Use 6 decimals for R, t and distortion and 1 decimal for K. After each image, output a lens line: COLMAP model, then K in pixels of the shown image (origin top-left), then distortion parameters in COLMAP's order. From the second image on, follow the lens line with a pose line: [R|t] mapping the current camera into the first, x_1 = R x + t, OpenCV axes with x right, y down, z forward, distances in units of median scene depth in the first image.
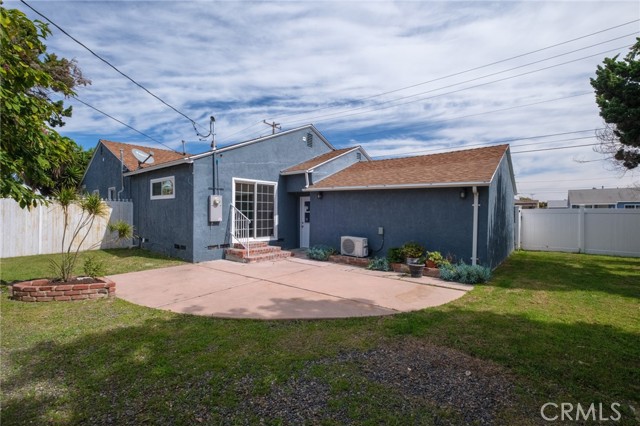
lens RADIAL K [[278.6, 0, 320.0], [0, 278.6, 213.0], [0, 0, 1]] dist [-0.000924, -0.005297]
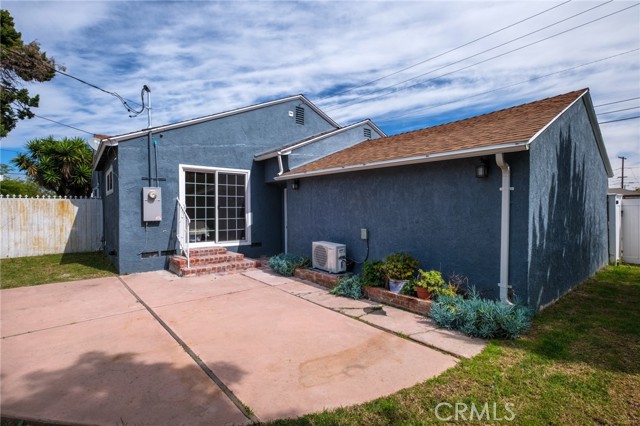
lens RADIAL K [[299.9, 0, 320.0], [0, 299.9, 213.0], [0, 0, 1]] dist [-0.001724, -0.000380]
pose [[0.981751, -0.010829, -0.189863, 0.241936], [0.011457, 0.999932, 0.002210, 0.011209], [0.189826, -0.004345, 0.981808, 0.270397]]
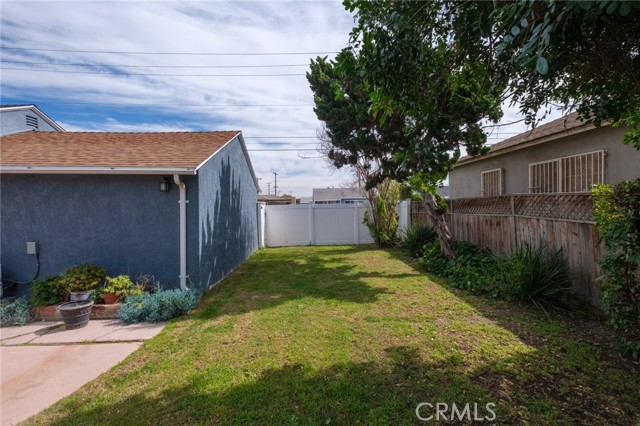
lens RADIAL K [[293.6, 0, 320.0], [0, 293.6, 213.0], [0, 0, 1]] dist [0.002324, -0.005767]
pose [[0.737075, -0.031727, 0.675066, 0.241584], [0.024809, 0.999494, 0.019887, -0.003991], [-0.675355, 0.002090, 0.737489, 0.161911]]
